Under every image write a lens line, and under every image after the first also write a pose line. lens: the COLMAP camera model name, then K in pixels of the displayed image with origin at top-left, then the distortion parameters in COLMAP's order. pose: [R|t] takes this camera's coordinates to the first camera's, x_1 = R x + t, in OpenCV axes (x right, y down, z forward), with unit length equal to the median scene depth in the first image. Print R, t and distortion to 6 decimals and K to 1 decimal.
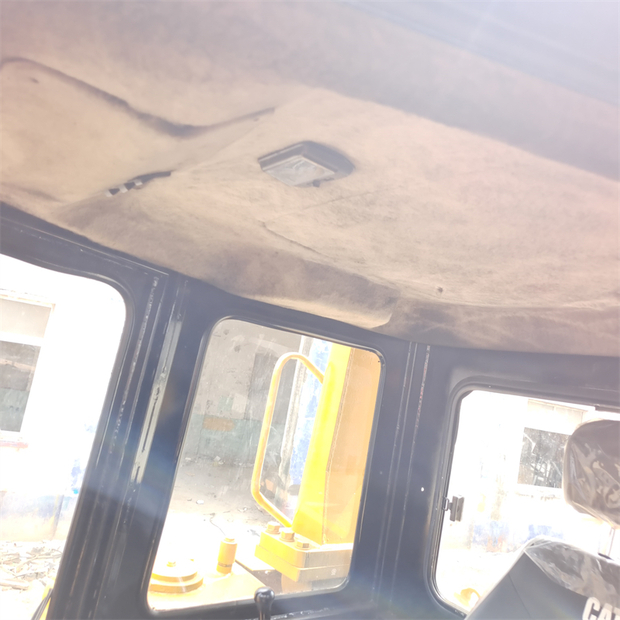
lens RADIAL K [[563.3, 0, 315.1], [0, 563.3, 310.6], [0, 0, 1]] dist [0.024674, 0.022817]
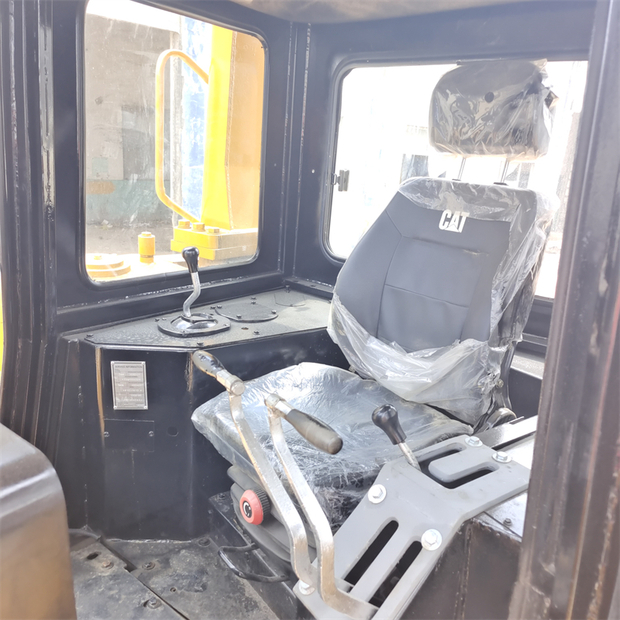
lens RADIAL K [[563.3, 0, 315.1], [0, 563.3, 310.6], [0, 0, 1]] dist [0.024674, 0.022817]
pose [[0.973782, -0.157892, 0.163763, -0.034962], [0.074865, 0.902228, 0.424712, 0.094304], [-0.214810, -0.401317, 0.890394, -0.112817]]
